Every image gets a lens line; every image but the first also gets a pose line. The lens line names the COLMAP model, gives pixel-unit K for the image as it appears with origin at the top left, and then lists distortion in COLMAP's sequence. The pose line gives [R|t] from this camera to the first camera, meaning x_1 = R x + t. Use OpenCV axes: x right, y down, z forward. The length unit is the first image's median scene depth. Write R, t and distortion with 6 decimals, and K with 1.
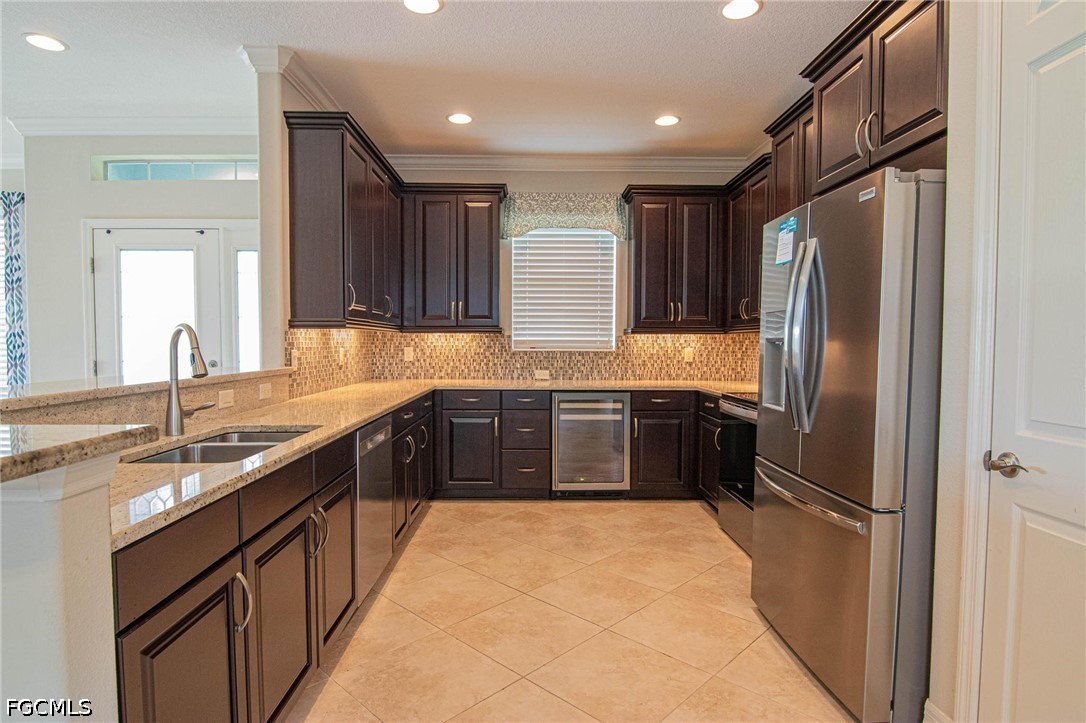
lens RADIAL K [[586.3, 0, 540.1], [0, 586.3, 367.2], [0, 0, 1]] dist [-0.009157, -0.008771]
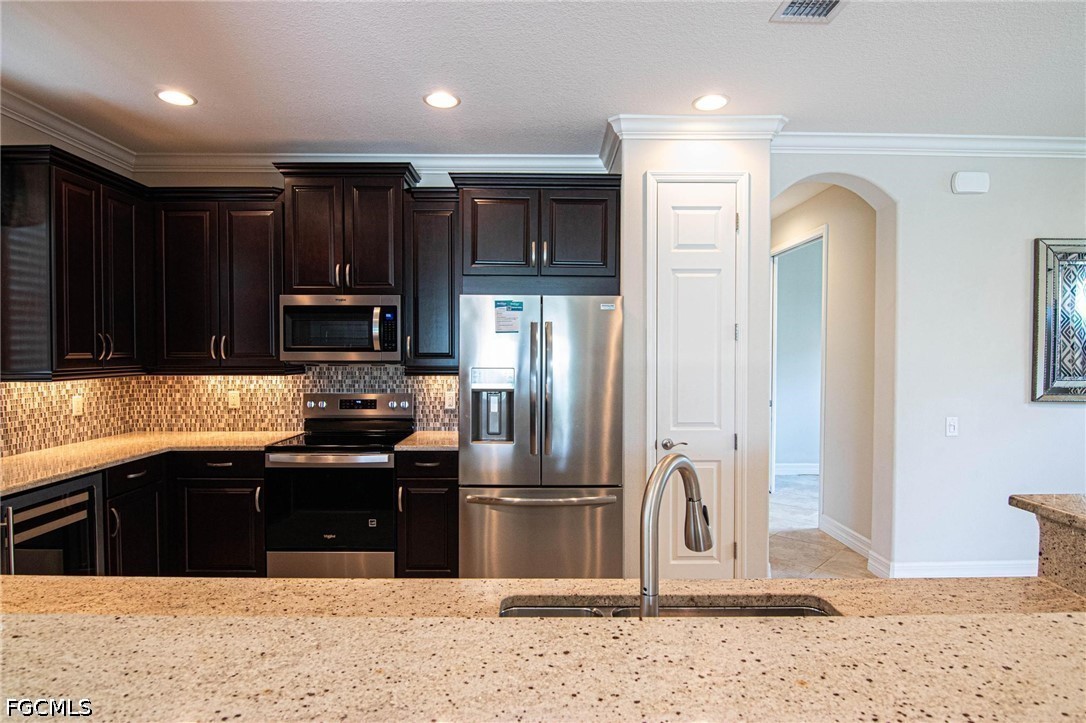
lens RADIAL K [[586.3, 0, 536.2], [0, 586.3, 361.9], [0, 0, 1]] dist [-0.009157, -0.008771]
pose [[0.015546, -0.023367, 0.999606, -0.428706], [0.042204, 0.998851, 0.022693, -0.065717], [-0.998988, 0.041834, 0.016515, 0.439648]]
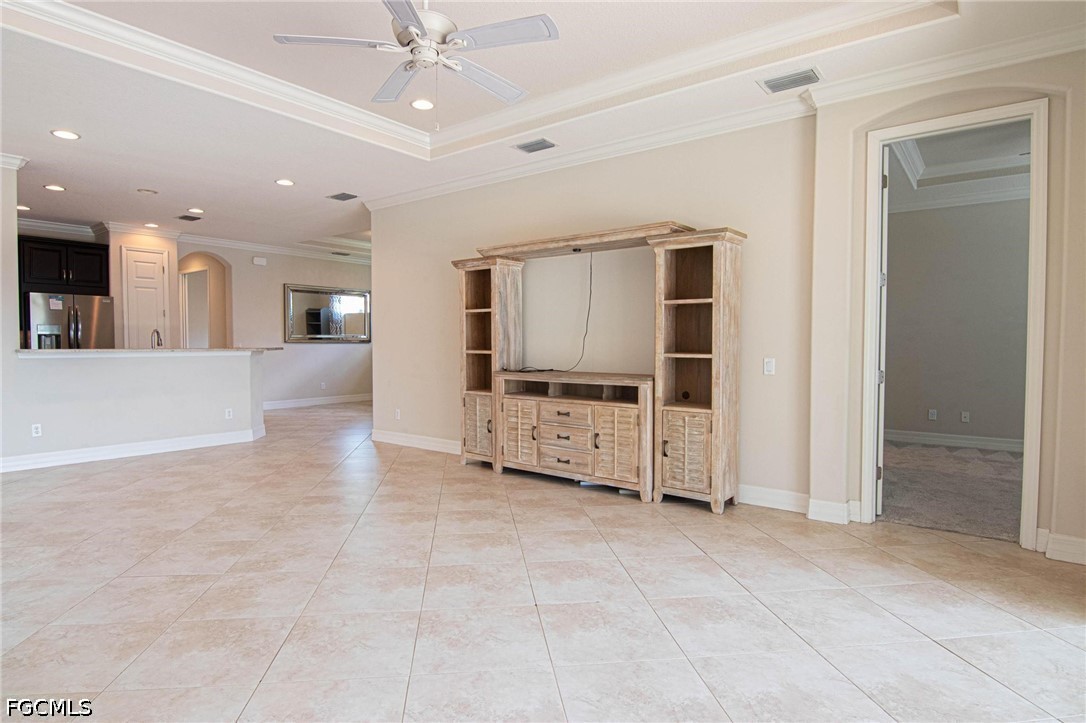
lens RADIAL K [[586.3, 0, 537.4], [0, 586.3, 359.6], [0, 0, 1]] dist [-0.009157, -0.008771]
pose [[-0.776531, -0.024901, 0.629587, -1.632108], [0.021760, 0.997563, 0.066294, -0.030459], [-0.629703, 0.065179, -0.774096, 0.845902]]
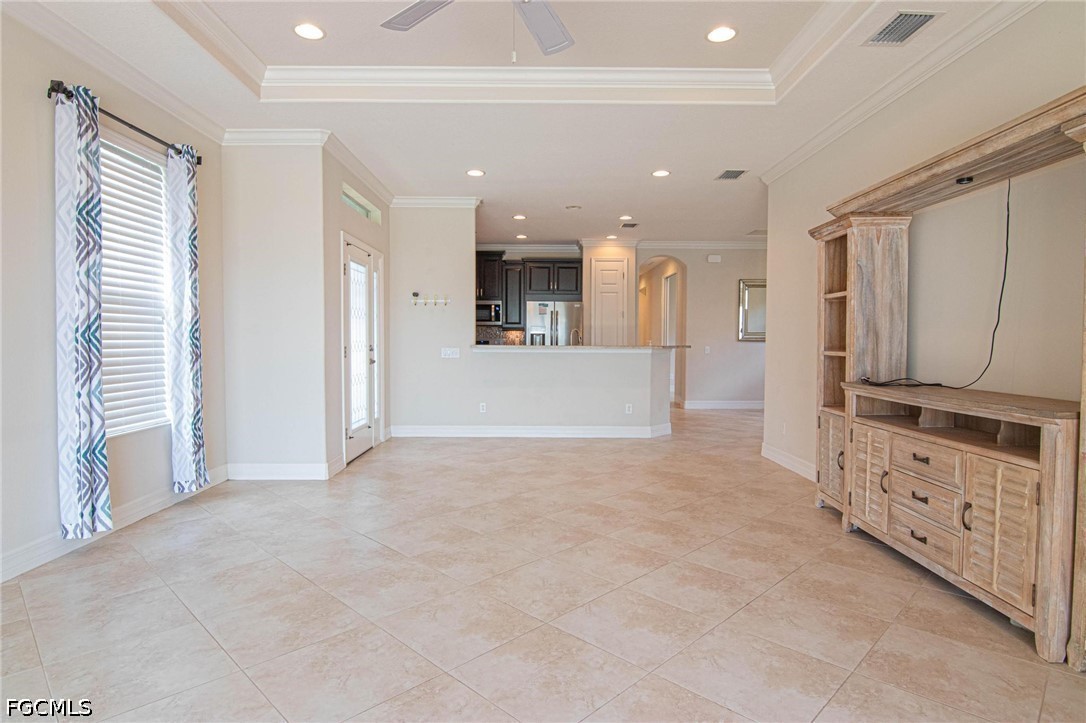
lens RADIAL K [[586.3, 0, 541.9], [0, 586.3, 363.3], [0, 0, 1]] dist [-0.009157, -0.008771]
pose [[0.011577, -0.044693, 0.998934, -1.635614], [0.040403, 0.998206, 0.044192, -0.012493], [-0.999116, 0.039849, 0.013362, 0.463803]]
